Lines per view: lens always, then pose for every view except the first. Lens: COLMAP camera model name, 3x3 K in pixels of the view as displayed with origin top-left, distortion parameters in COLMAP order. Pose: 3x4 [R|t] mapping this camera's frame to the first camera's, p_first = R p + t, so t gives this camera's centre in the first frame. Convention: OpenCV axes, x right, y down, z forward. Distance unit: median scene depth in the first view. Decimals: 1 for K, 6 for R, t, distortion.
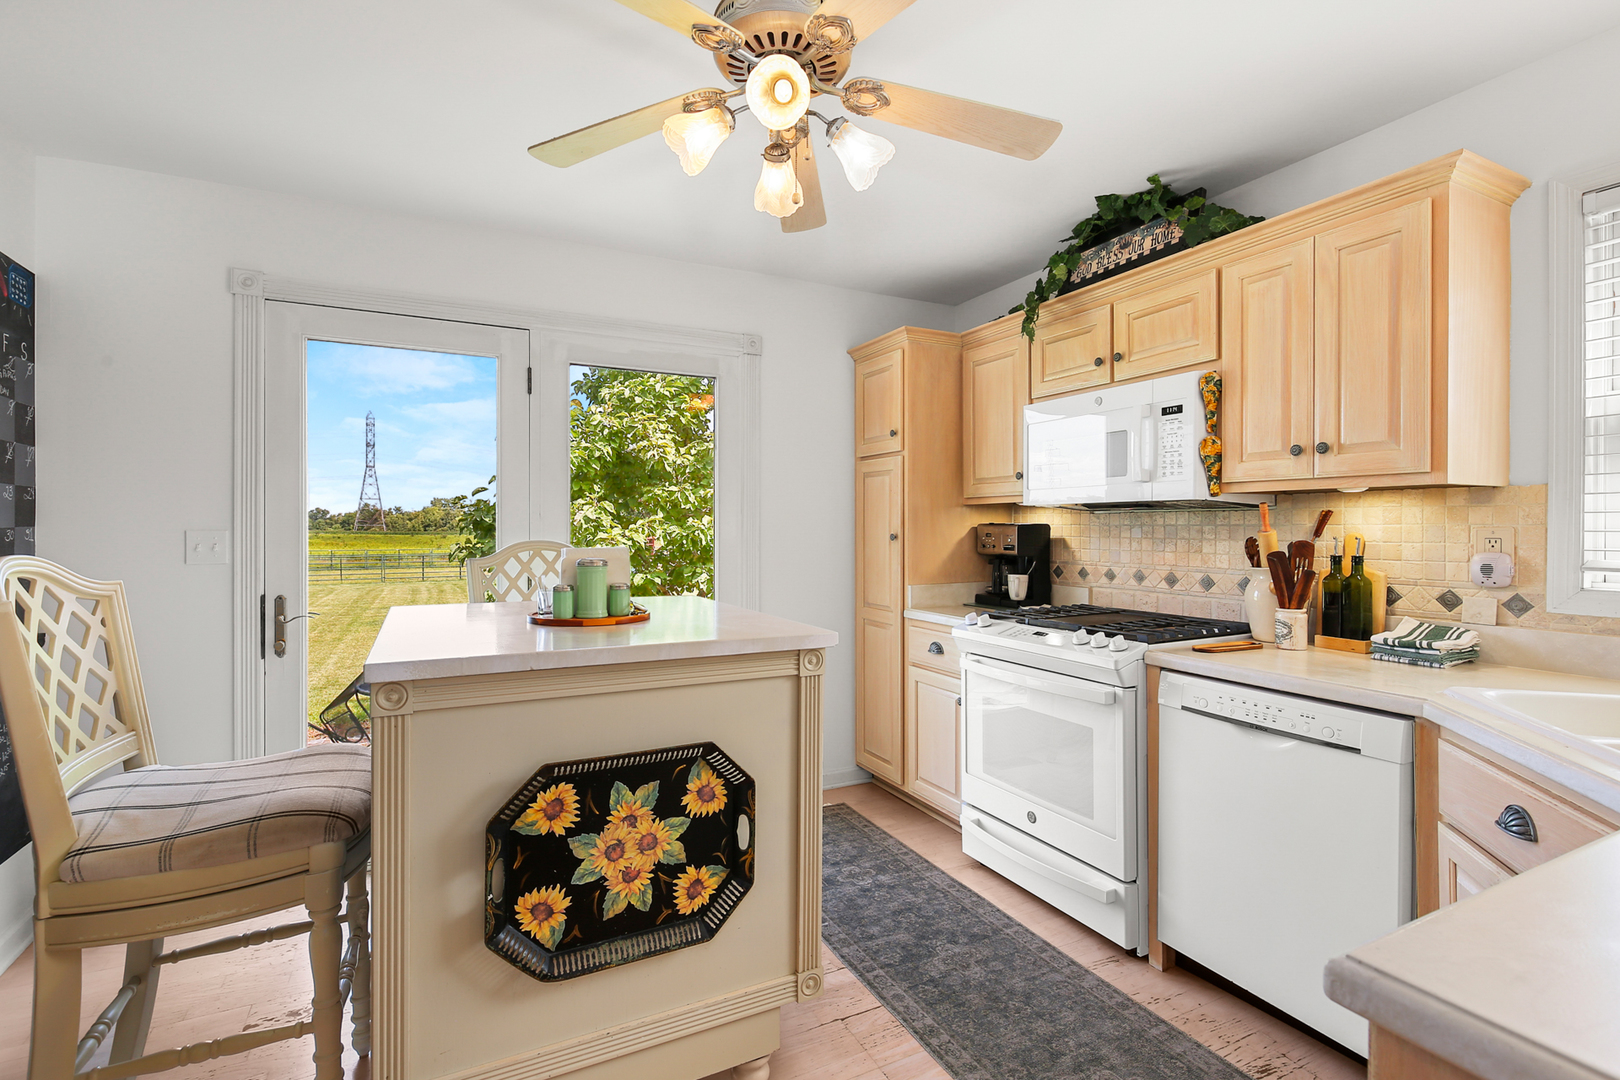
lens RADIAL K [[743.3, 0, 811.3], [0, 743.3, 529.0], [0, 0, 1]] dist [-0.000266, -0.000194]
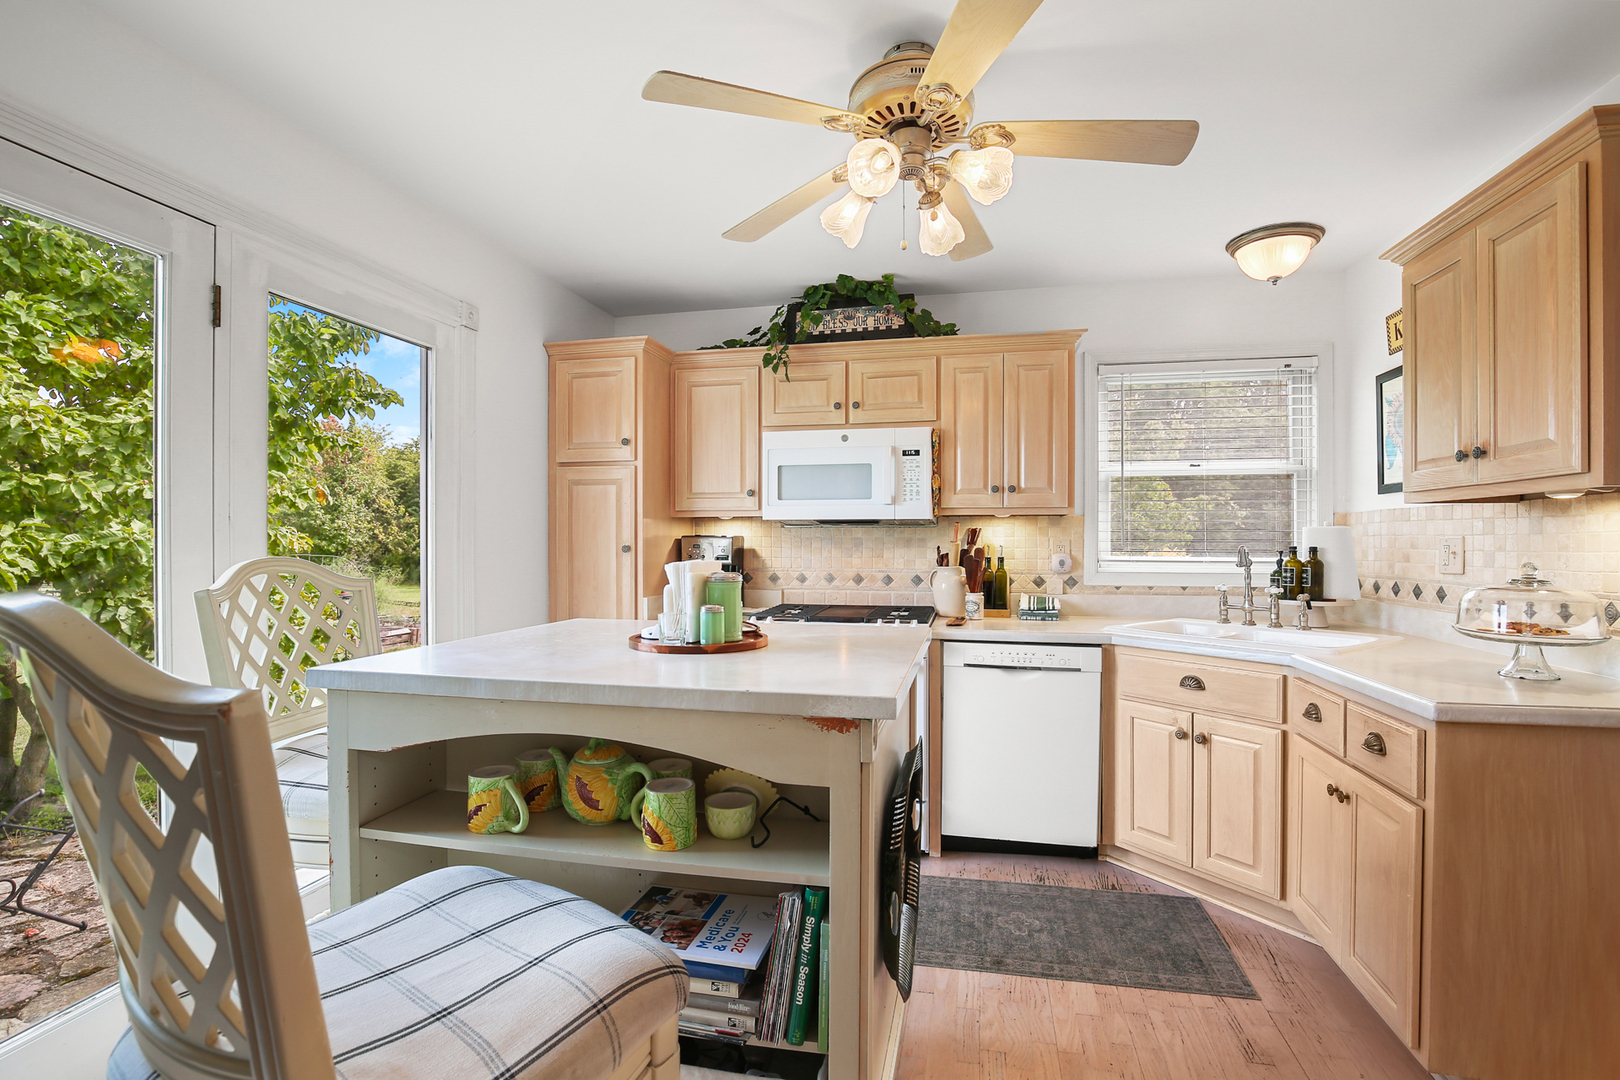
lens RADIAL K [[743.3, 0, 821.1], [0, 743.3, 545.2], [0, 0, 1]] dist [-0.000266, -0.000194]
pose [[0.642682, -0.005255, 0.766115, -0.598806], [0.001237, 0.999982, 0.005821, 0.001056], [-0.766132, -0.002794, 0.642677, 0.223067]]
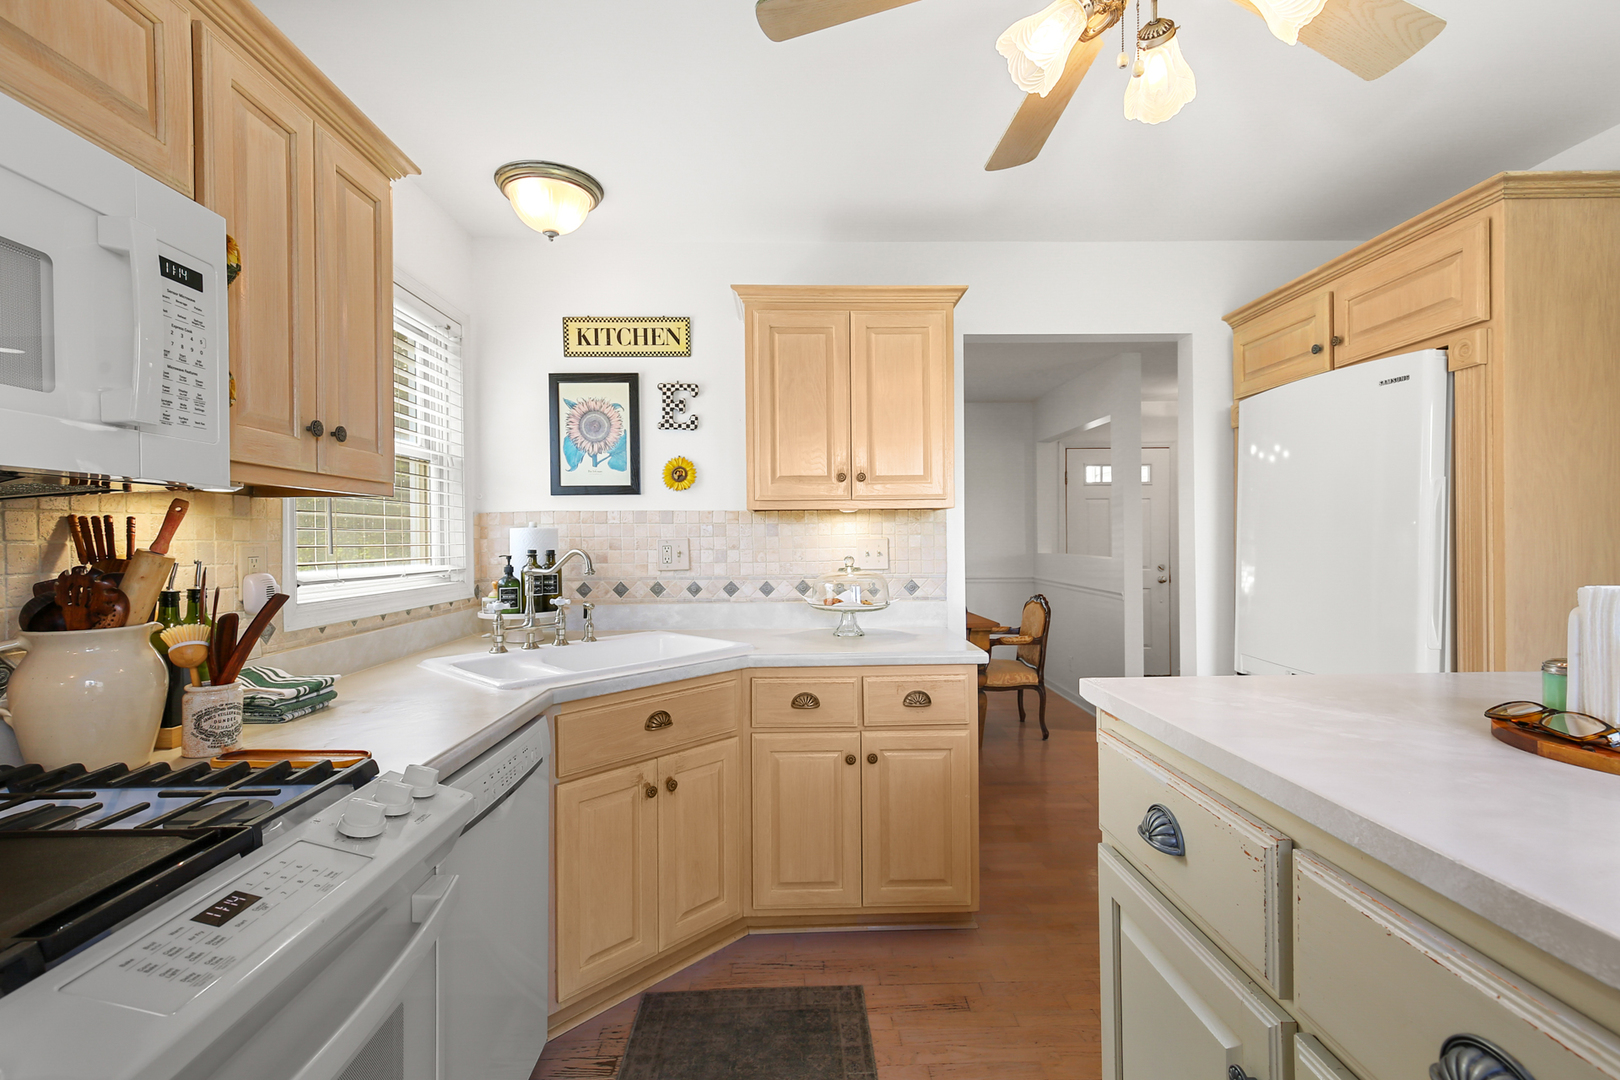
lens RADIAL K [[743.3, 0, 810.5], [0, 743.3, 539.1], [0, 0, 1]] dist [-0.000266, -0.000194]
pose [[-0.893525, 0.005599, 0.448978, -0.032255], [0.007797, 0.999965, 0.003046, -0.003780], [-0.448946, 0.006222, -0.893537, 1.096996]]
